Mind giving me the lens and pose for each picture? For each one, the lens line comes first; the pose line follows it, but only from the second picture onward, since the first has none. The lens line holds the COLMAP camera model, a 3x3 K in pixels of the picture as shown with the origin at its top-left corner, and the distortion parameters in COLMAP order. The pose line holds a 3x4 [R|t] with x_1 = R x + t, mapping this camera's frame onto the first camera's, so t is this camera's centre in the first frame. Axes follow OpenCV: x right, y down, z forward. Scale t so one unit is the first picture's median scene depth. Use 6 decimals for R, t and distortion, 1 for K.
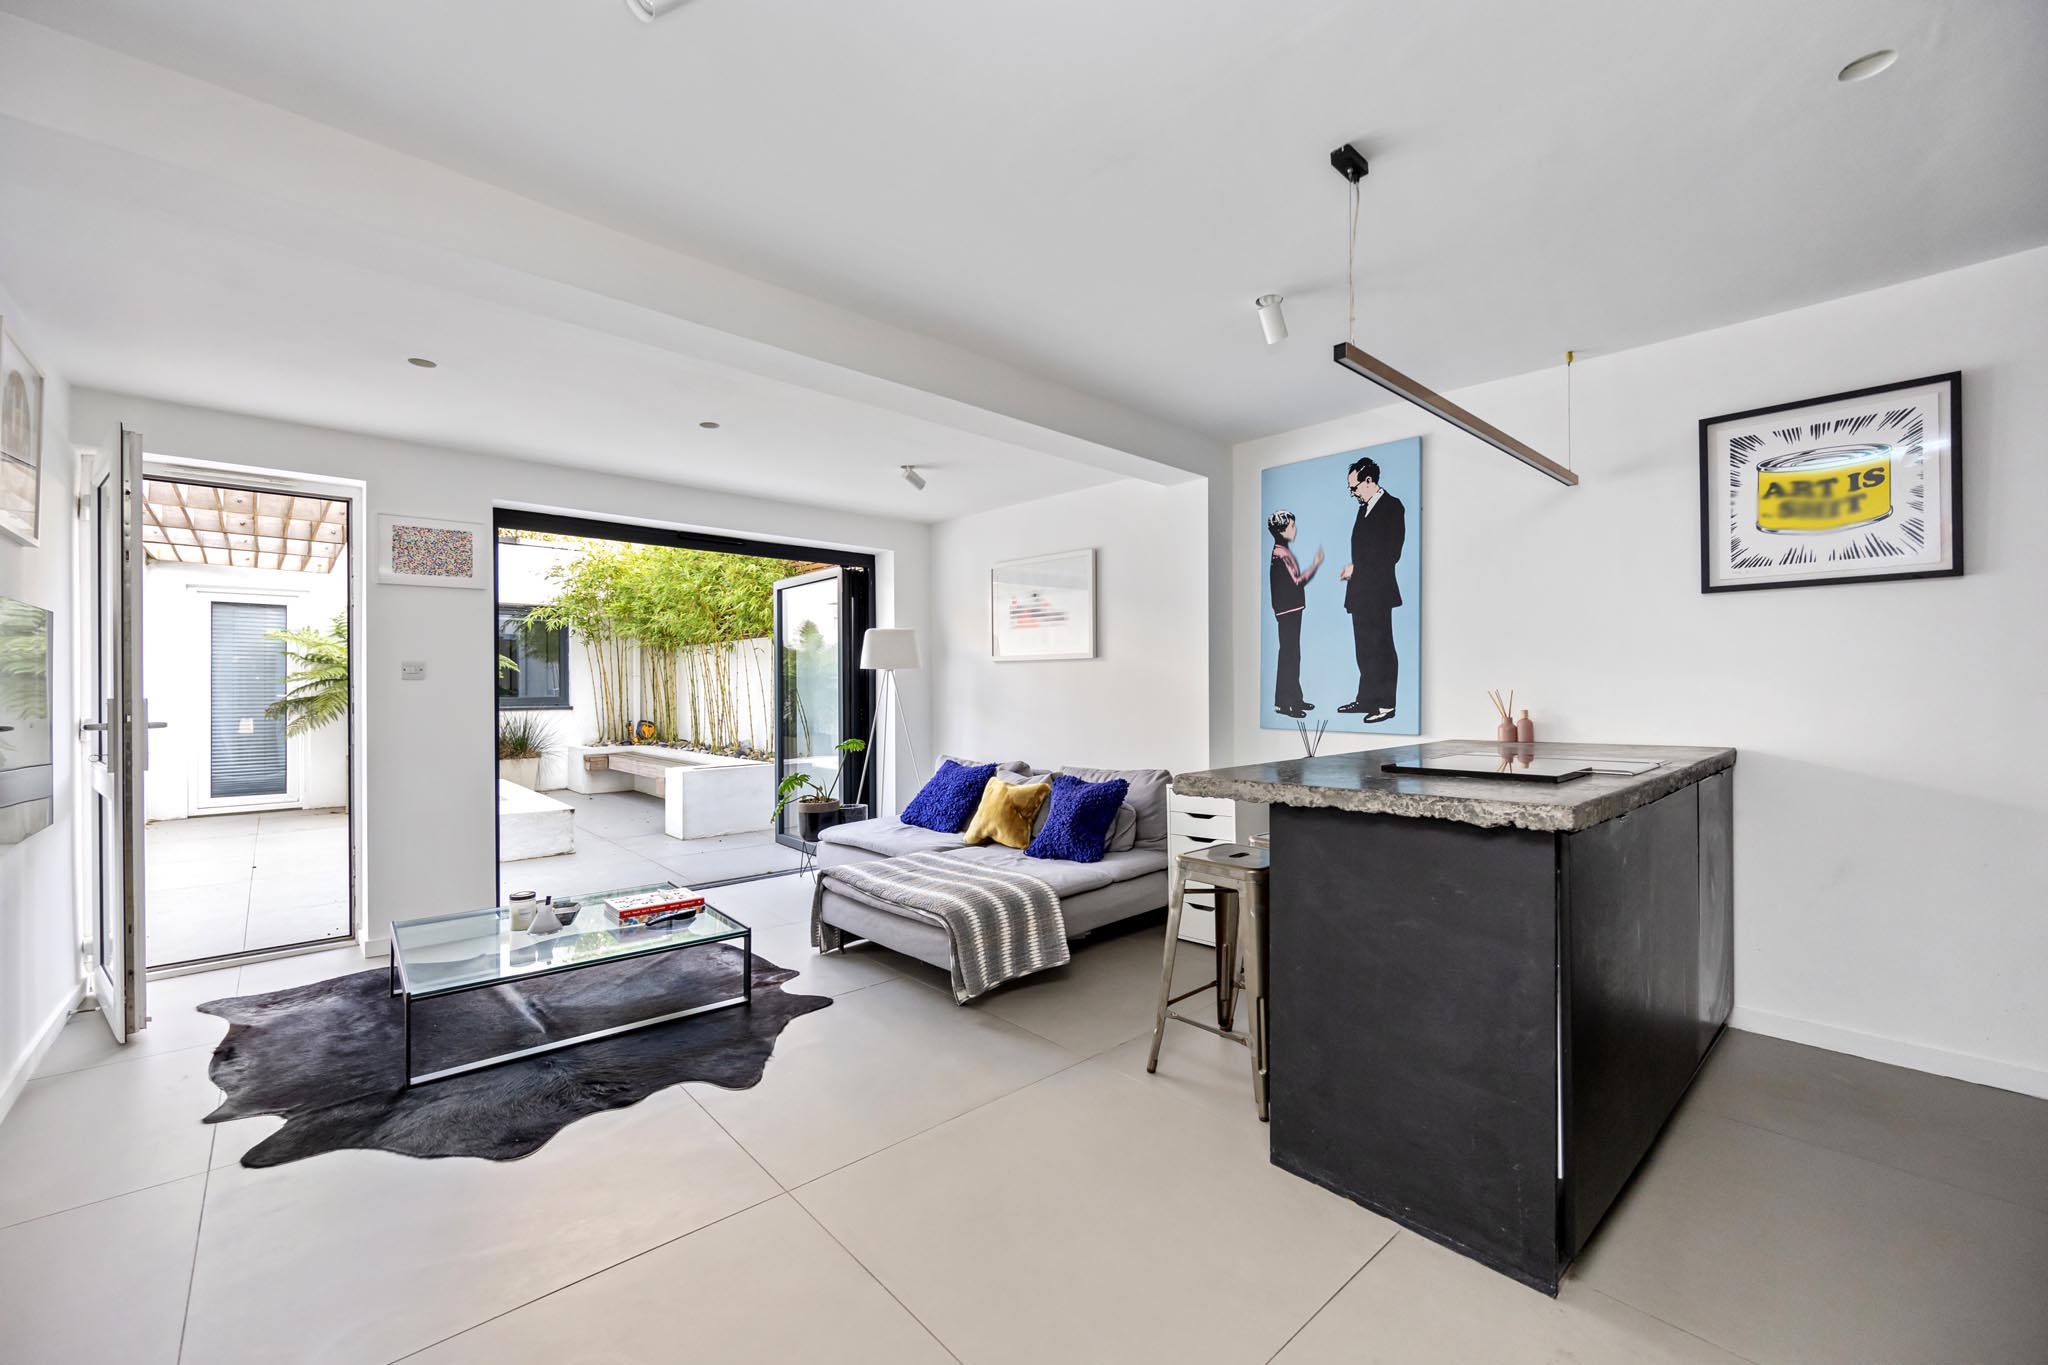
lens RADIAL K [[834.5, 0, 1022.7], [0, 834.5, 682.9], [0, 0, 1]] dist [0.006829, -0.001109]
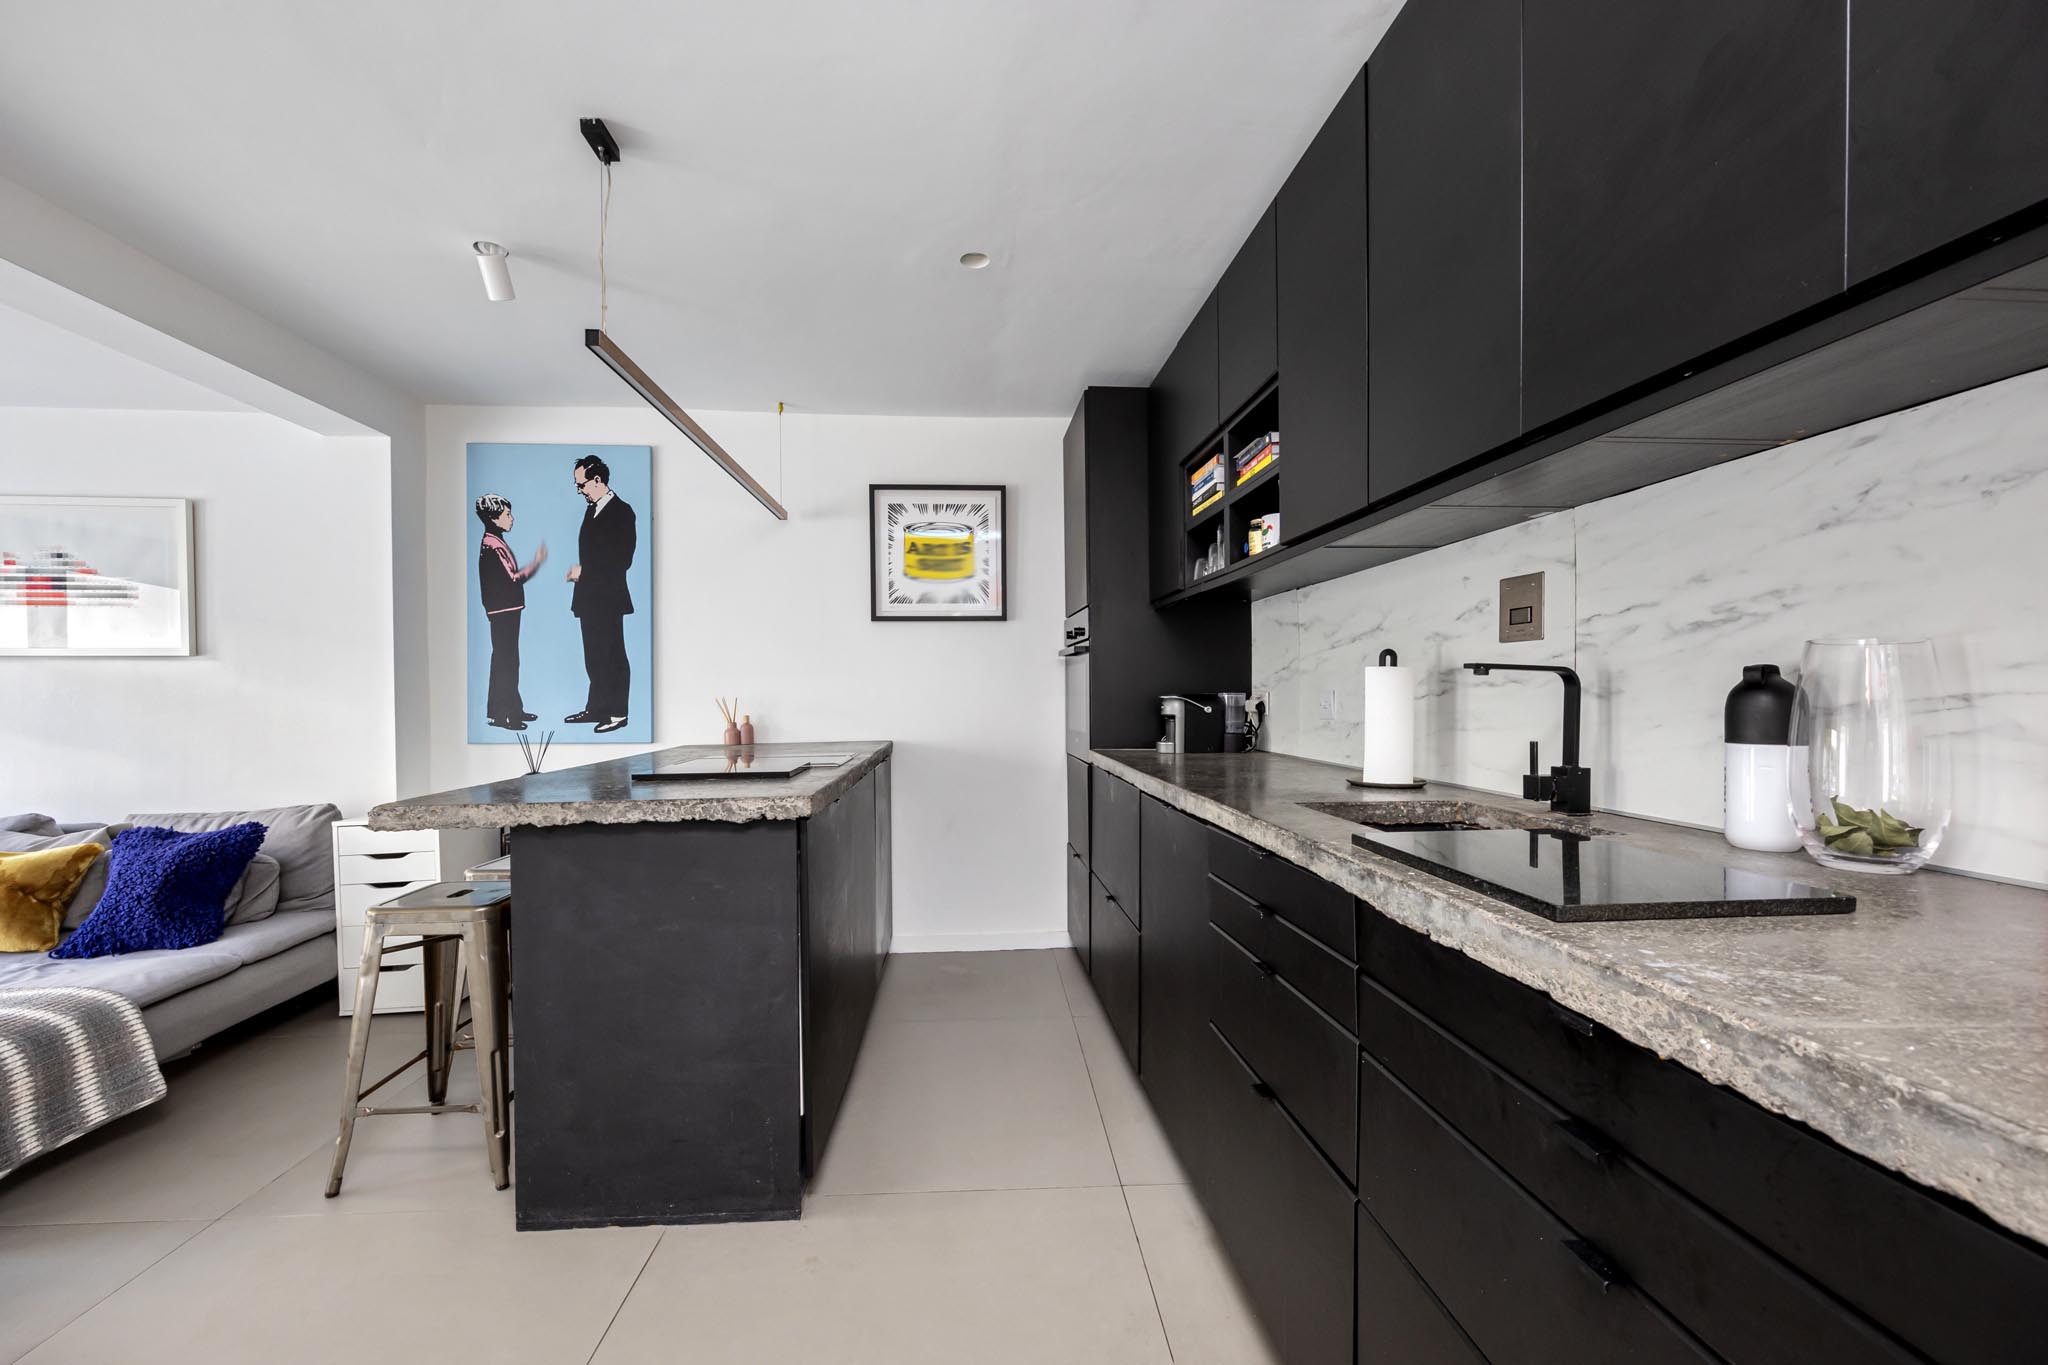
lens RADIAL K [[834.5, 0, 1022.6], [0, 834.5, 703.7], [0, 0, 1]] dist [0.006829, -0.001109]
pose [[0.630907, -0.011170, 0.775778, -0.035224], [0.000373, 0.999901, 0.014093, 0.001547], [-0.775859, -0.008602, 0.630848, 0.019365]]
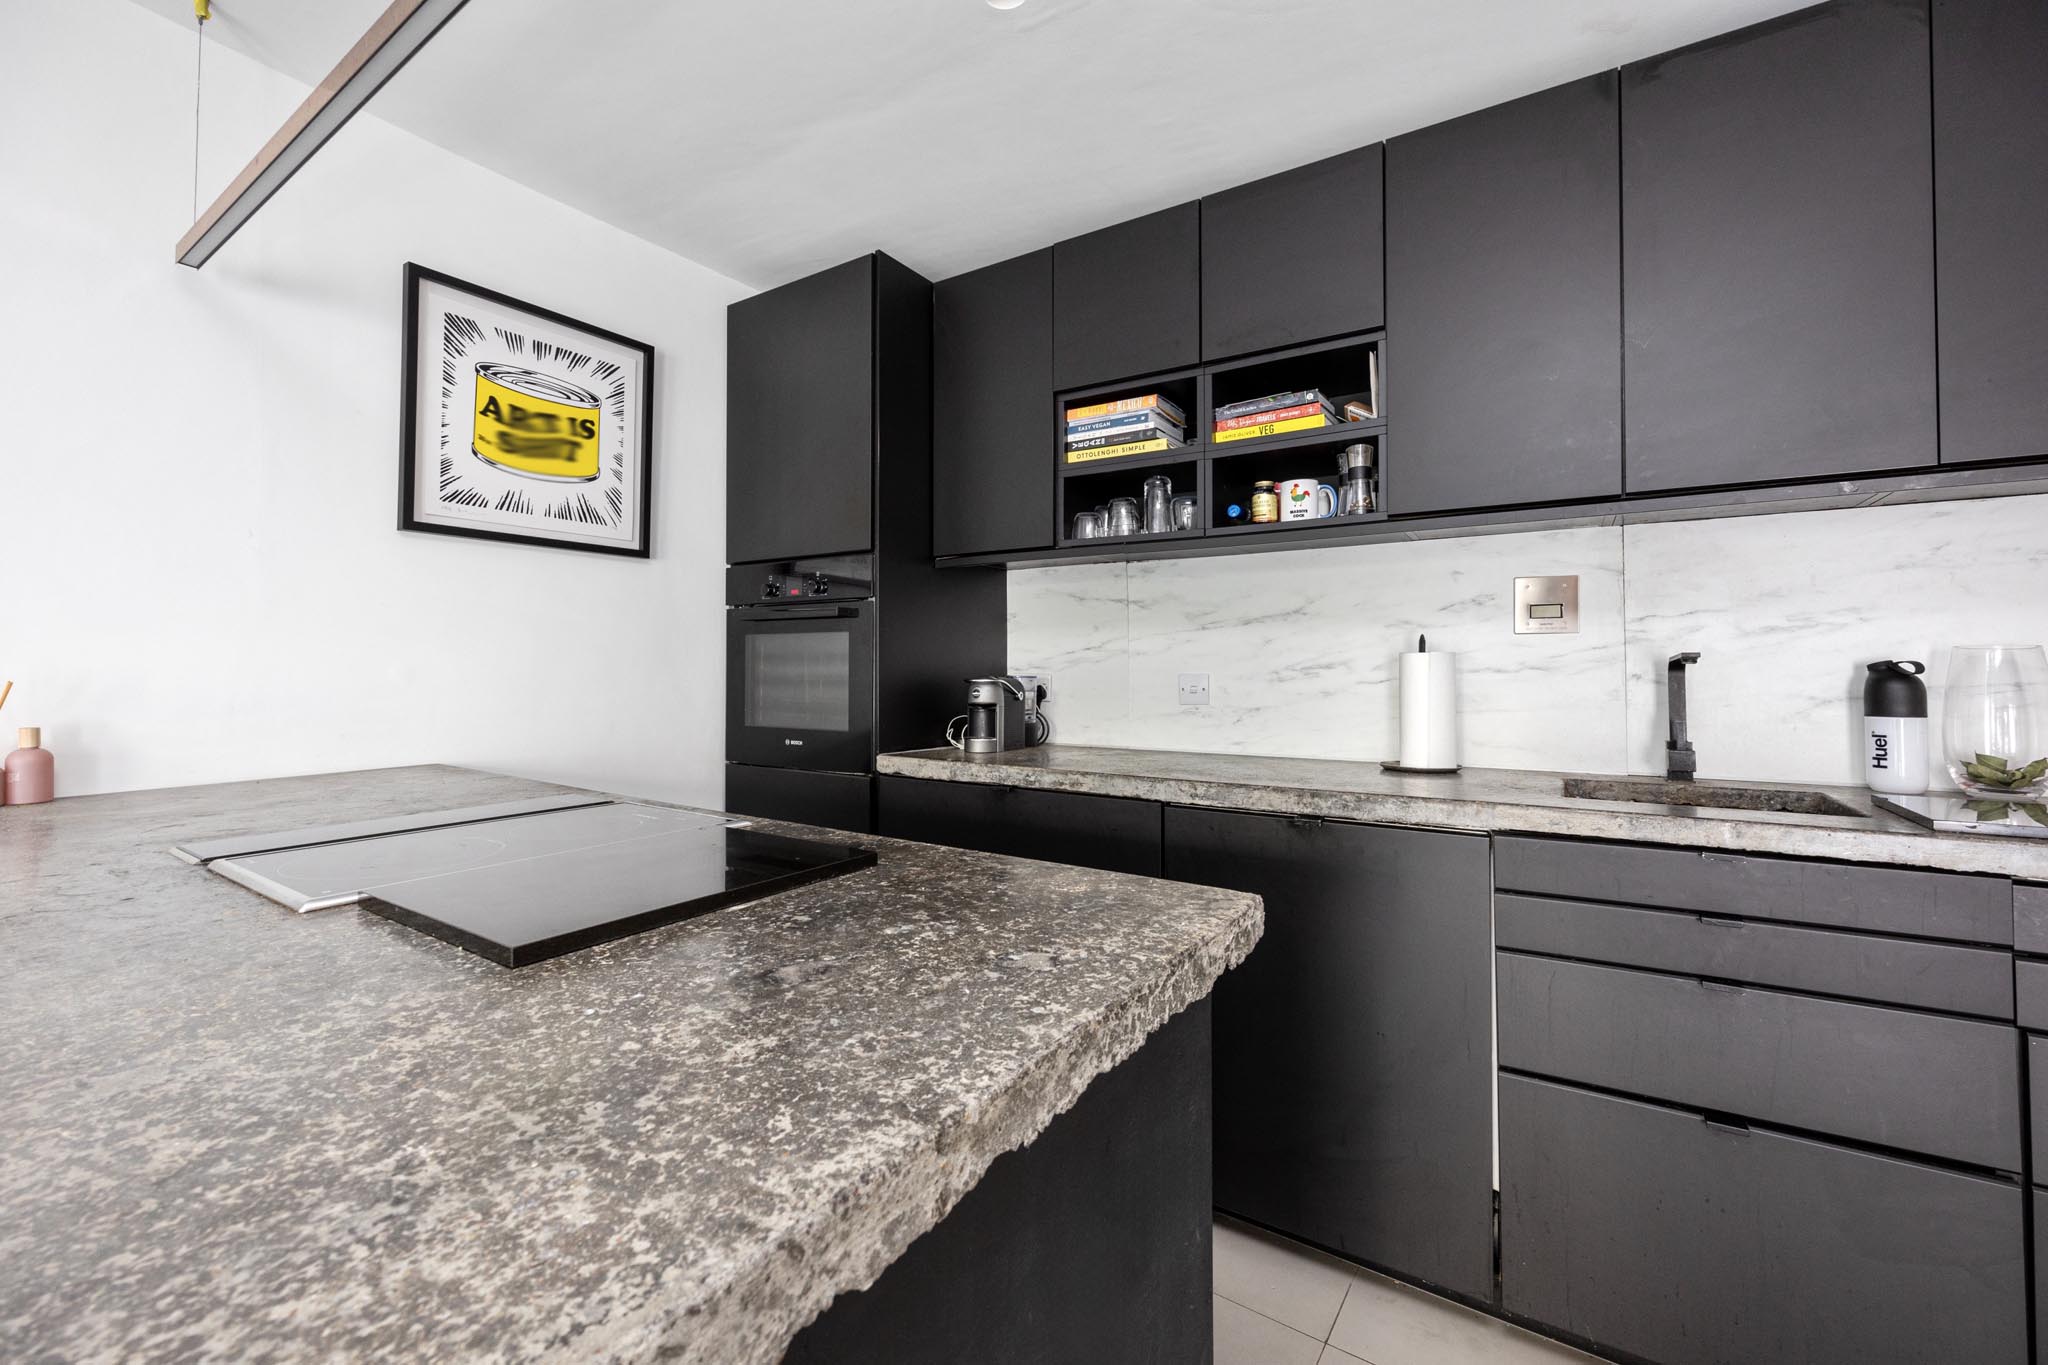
lens RADIAL K [[834.5, 0, 1004.5], [0, 834.5, 658.0], [0, 0, 1]] dist [0.006829, -0.001109]
pose [[-0.215768, 0.015031, 0.976329, 0.085581], [-0.007074, 0.999831, -0.016956, 0.000496], [-0.976419, -0.010565, -0.215625, 0.741151]]
